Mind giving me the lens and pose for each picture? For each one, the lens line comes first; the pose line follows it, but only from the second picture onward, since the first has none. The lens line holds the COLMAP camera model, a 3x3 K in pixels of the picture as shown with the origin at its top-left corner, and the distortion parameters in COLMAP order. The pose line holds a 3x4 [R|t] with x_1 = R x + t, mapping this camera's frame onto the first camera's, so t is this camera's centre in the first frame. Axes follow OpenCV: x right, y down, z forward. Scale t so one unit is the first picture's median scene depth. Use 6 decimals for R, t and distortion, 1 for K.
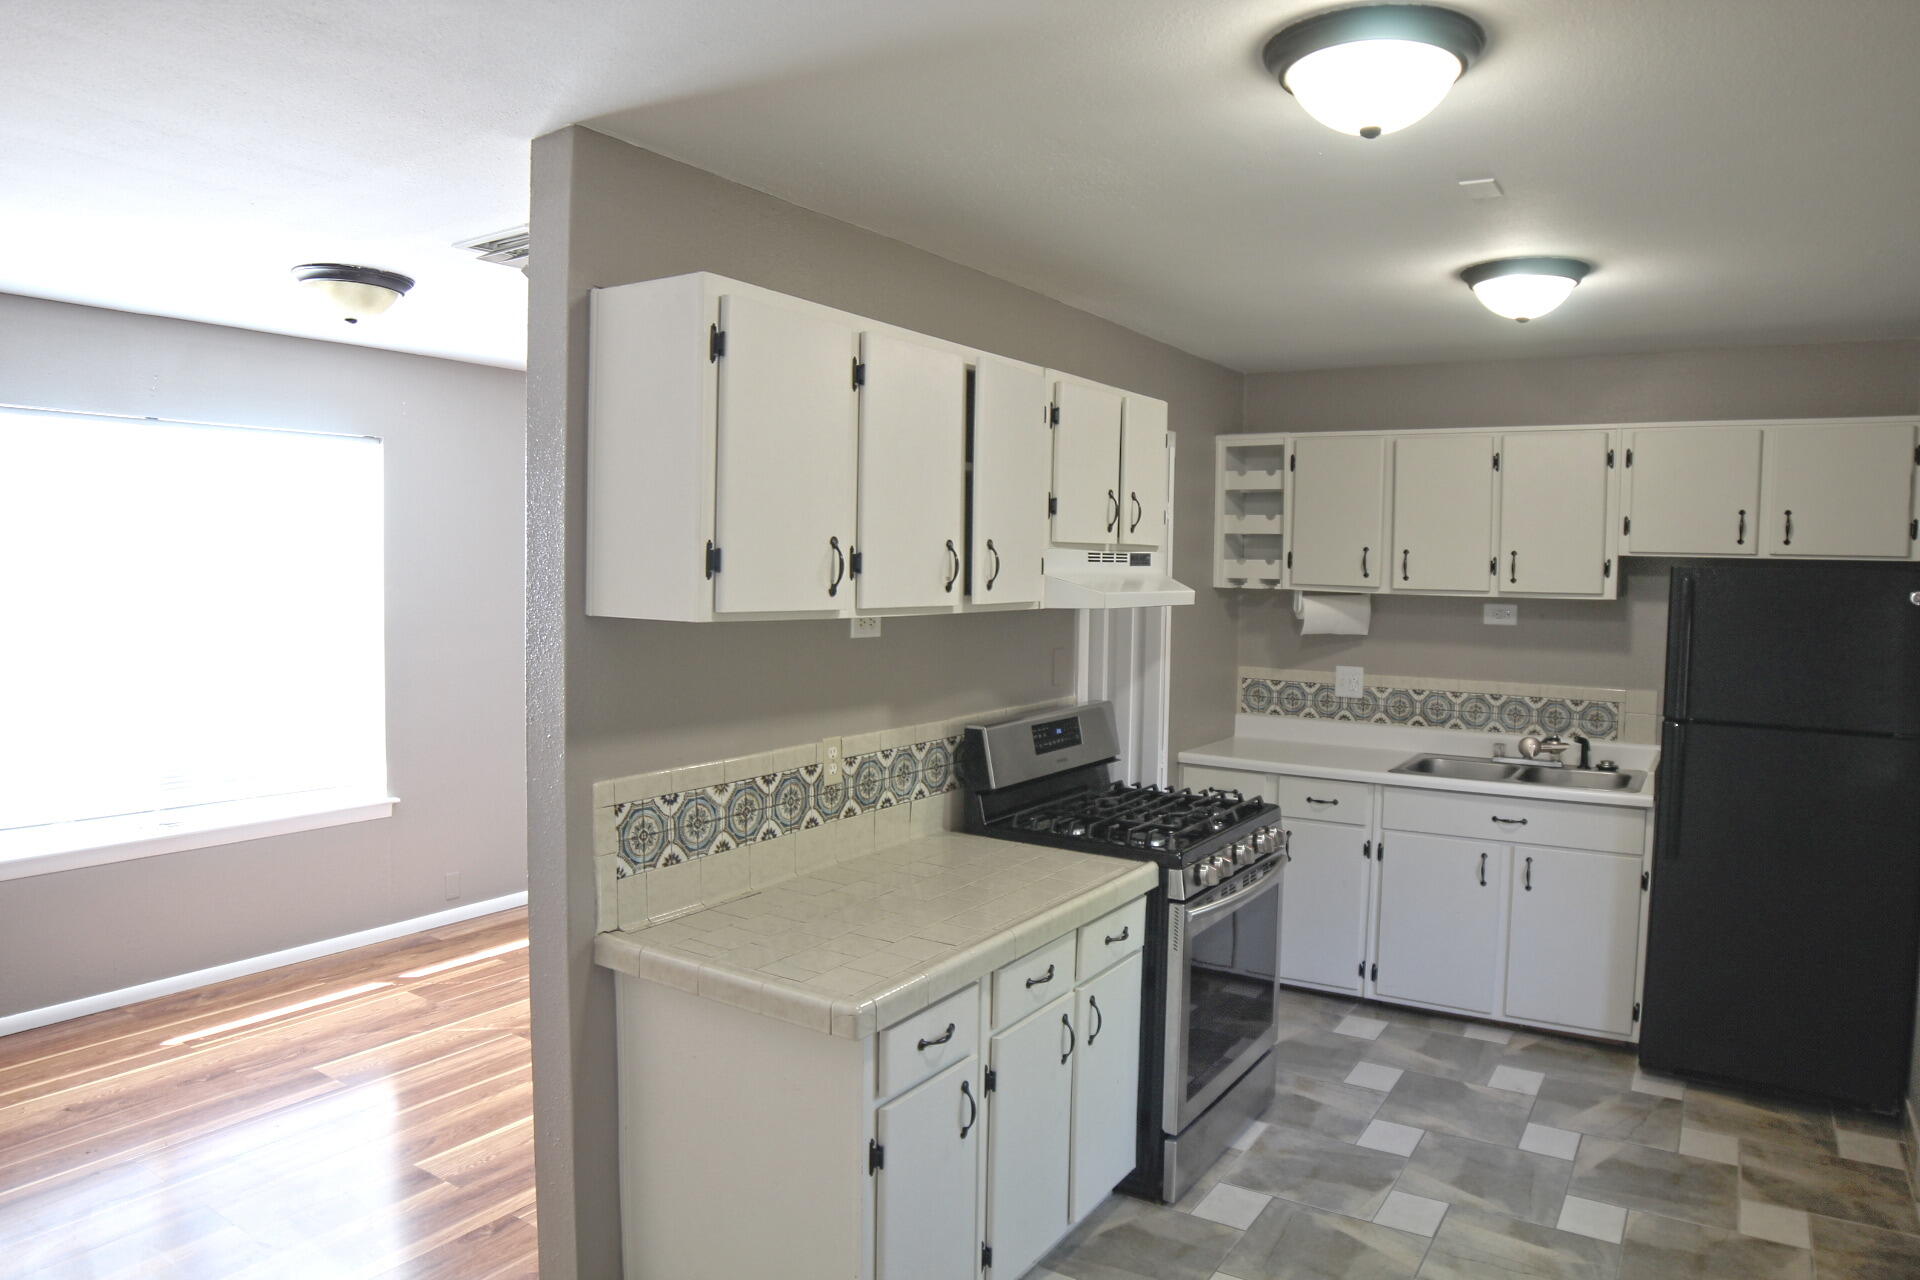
lens RADIAL K [[1252.3, 0, 967.7], [0, 1252.3, 632.2], [0, 0, 1]] dist [-0.125435, 0.054568]
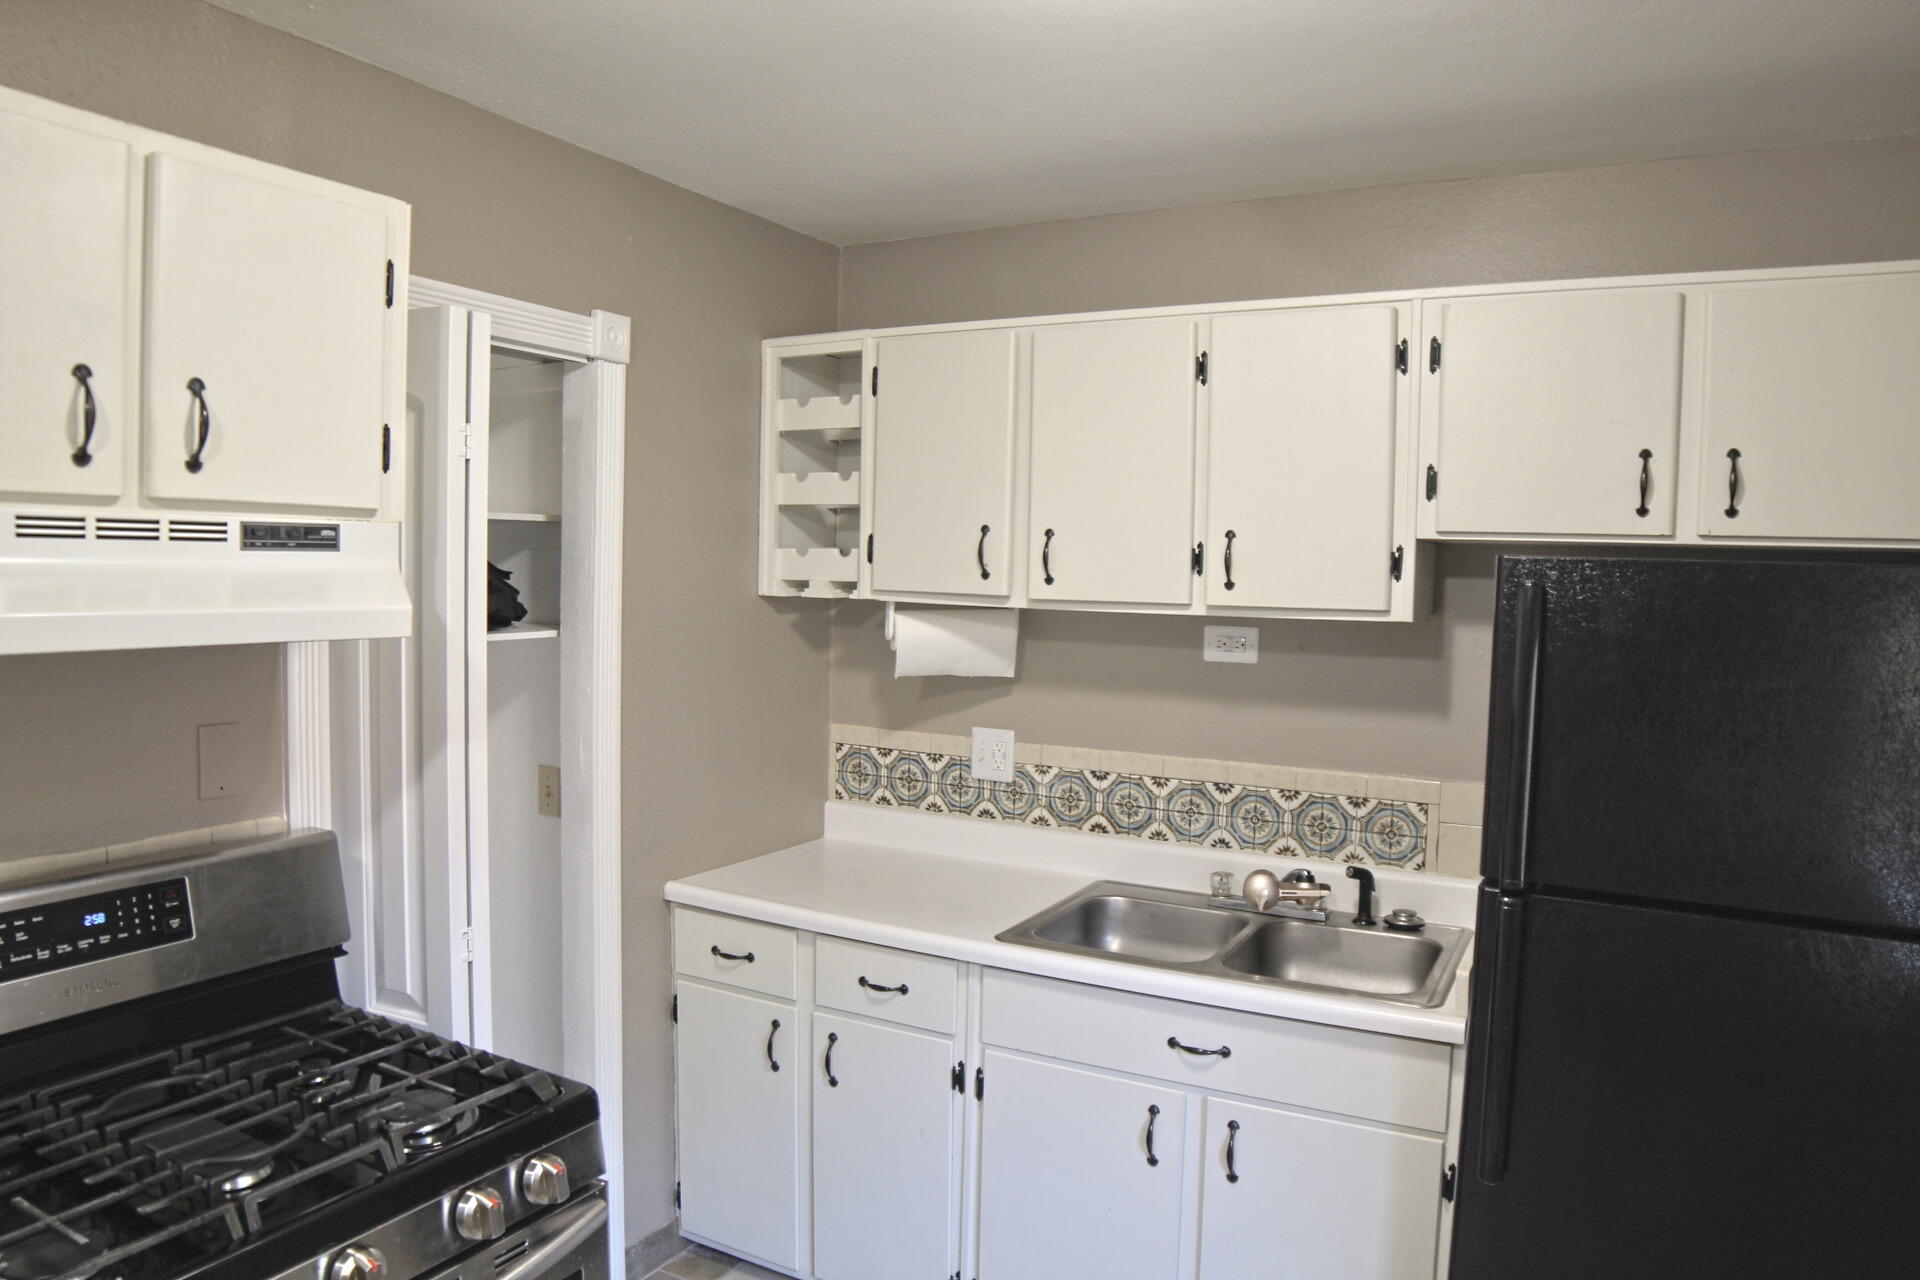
lens RADIAL K [[1252.3, 0, 967.7], [0, 1252.3, 632.2], [0, 0, 1]] dist [-0.125435, 0.054568]
pose [[0.997737, 0.003537, 0.067141, 0.303077], [-0.003330, 0.999989, -0.003188, -0.020017], [-0.067151, 0.002958, 0.997738, 0.473686]]
